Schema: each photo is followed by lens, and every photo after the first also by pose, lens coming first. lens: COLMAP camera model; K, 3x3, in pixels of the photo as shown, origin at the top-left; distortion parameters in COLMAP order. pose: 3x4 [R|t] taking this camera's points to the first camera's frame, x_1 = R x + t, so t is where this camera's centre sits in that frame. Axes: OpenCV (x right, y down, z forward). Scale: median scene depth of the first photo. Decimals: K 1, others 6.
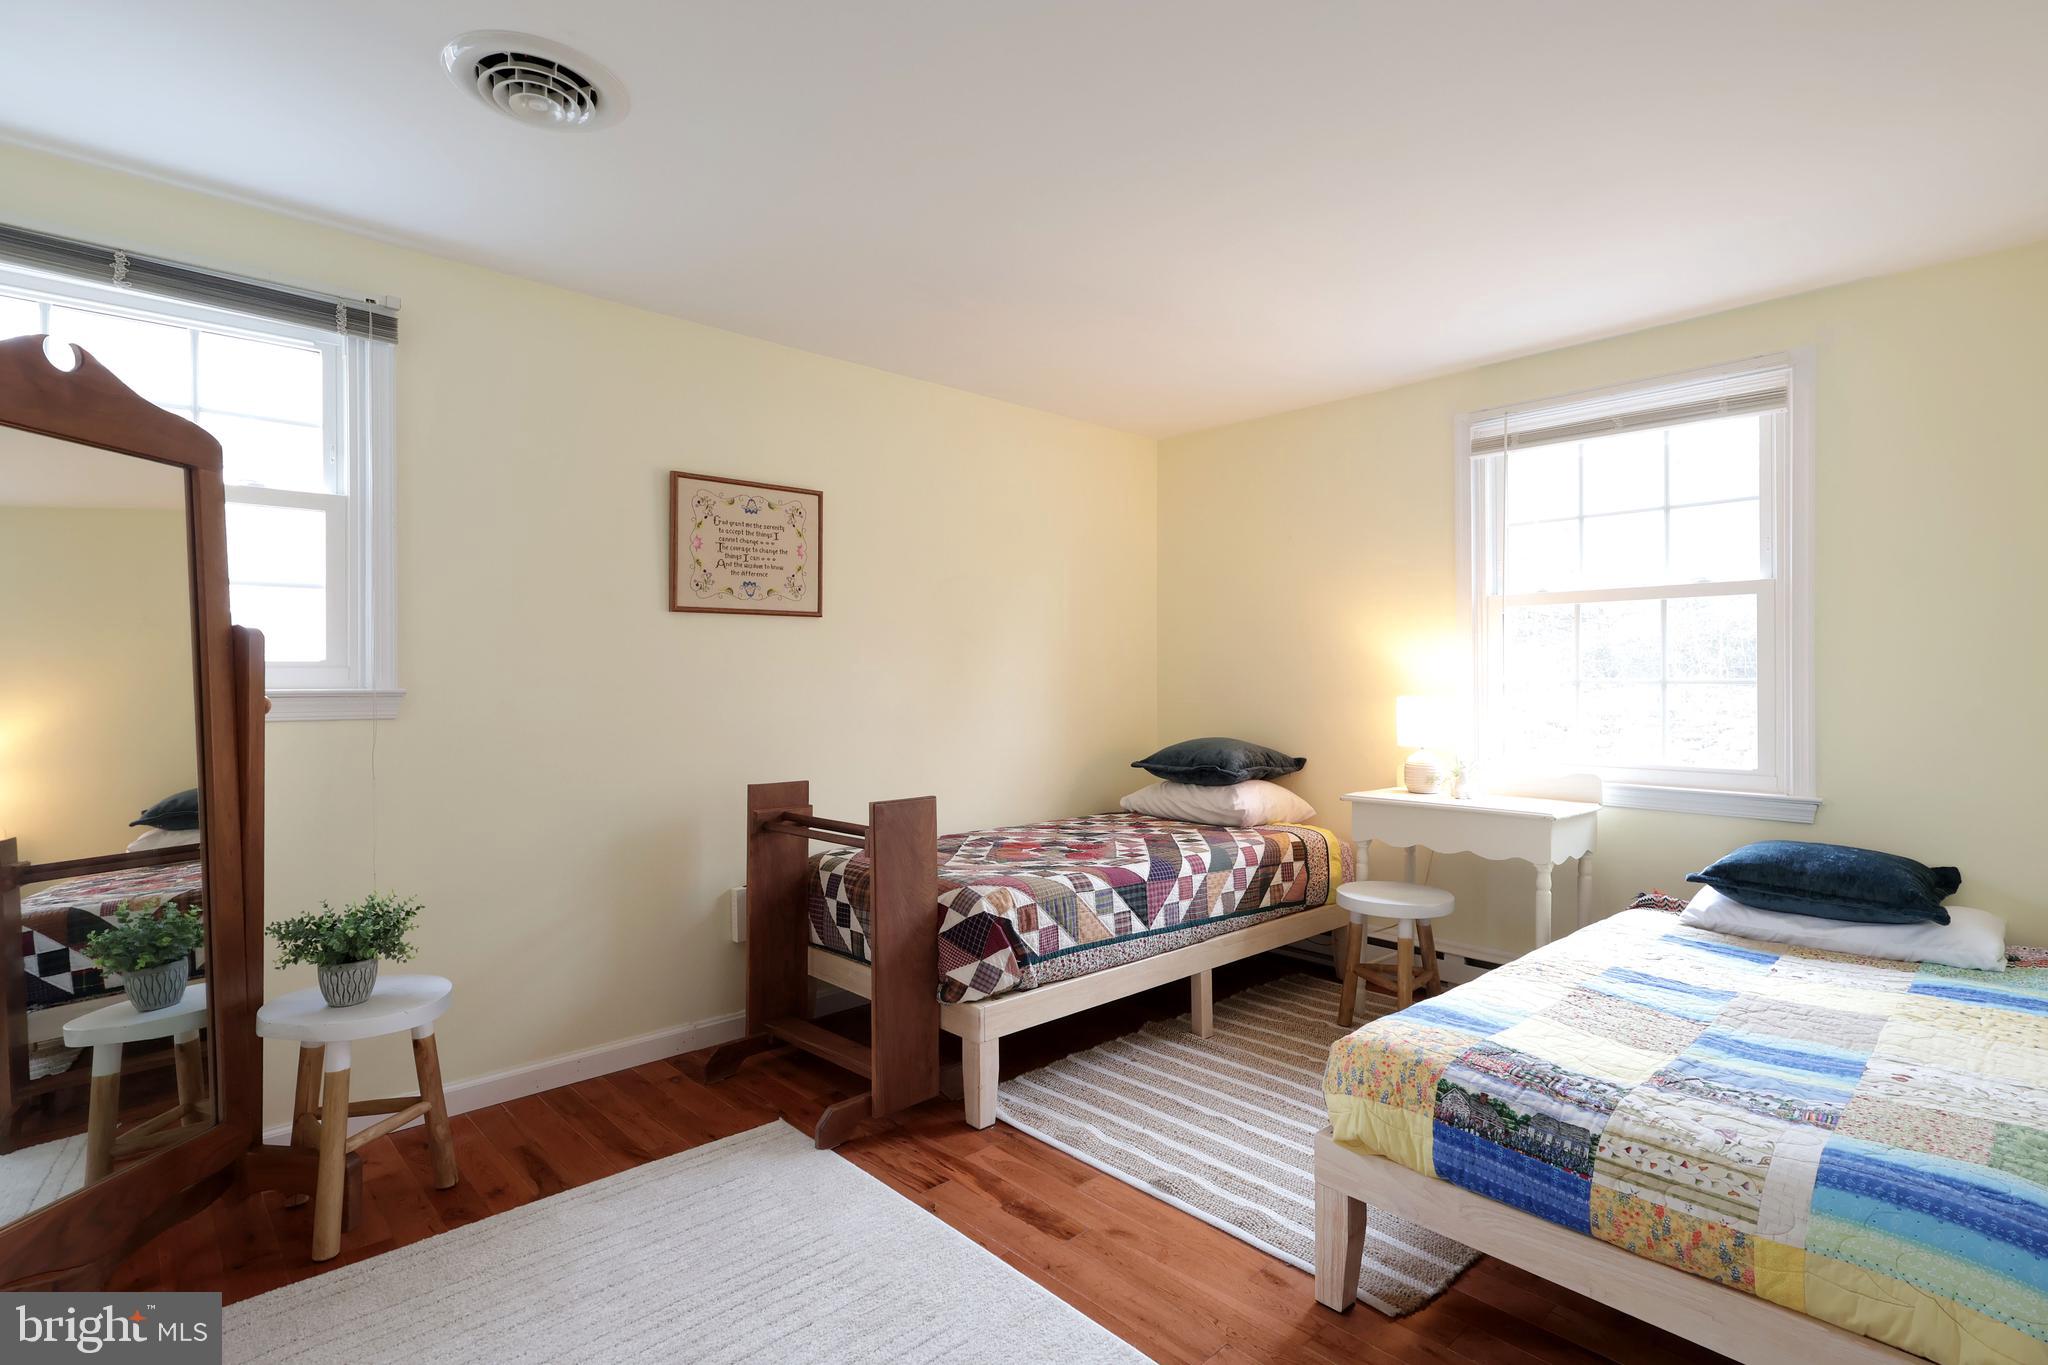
lens RADIAL K [[992.1, 0, 1018.1], [0, 992.1, 685.0], [0, 0, 1]] dist [0.001257, 0.000049]
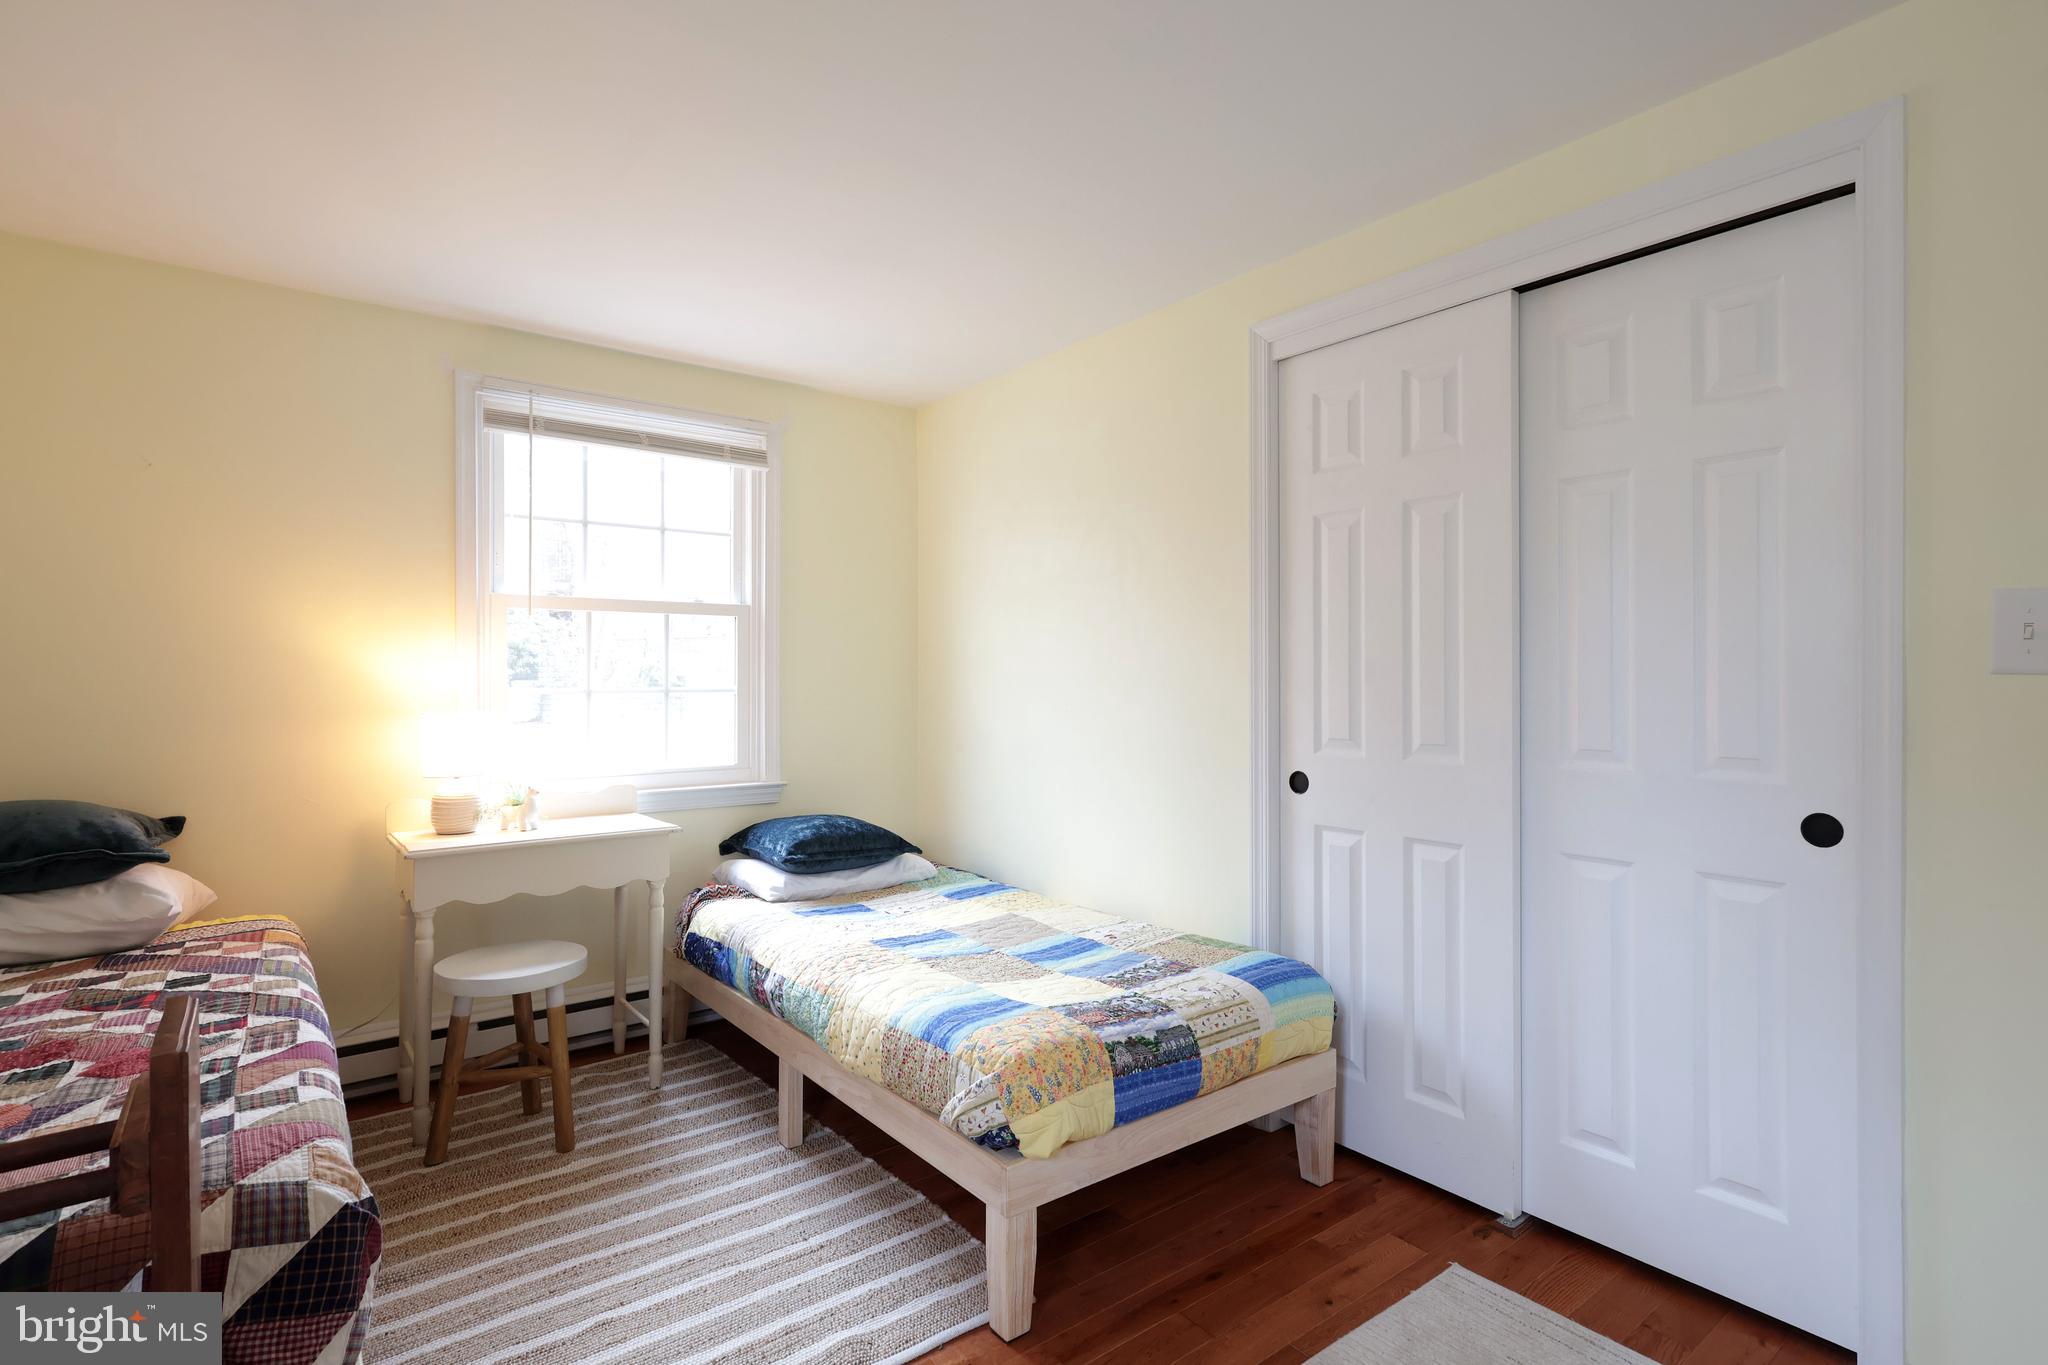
lens RADIAL K [[992.1, 0, 1018.0], [0, 992.1, 676.3], [0, 0, 1]] dist [0.001257, 0.000049]
pose [[0.088547, 0.001740, 0.996071, -0.666905], [0.006857, 0.999974, -0.002356, -0.024031], [-0.996048, 0.007039, 0.088532, 0.911072]]
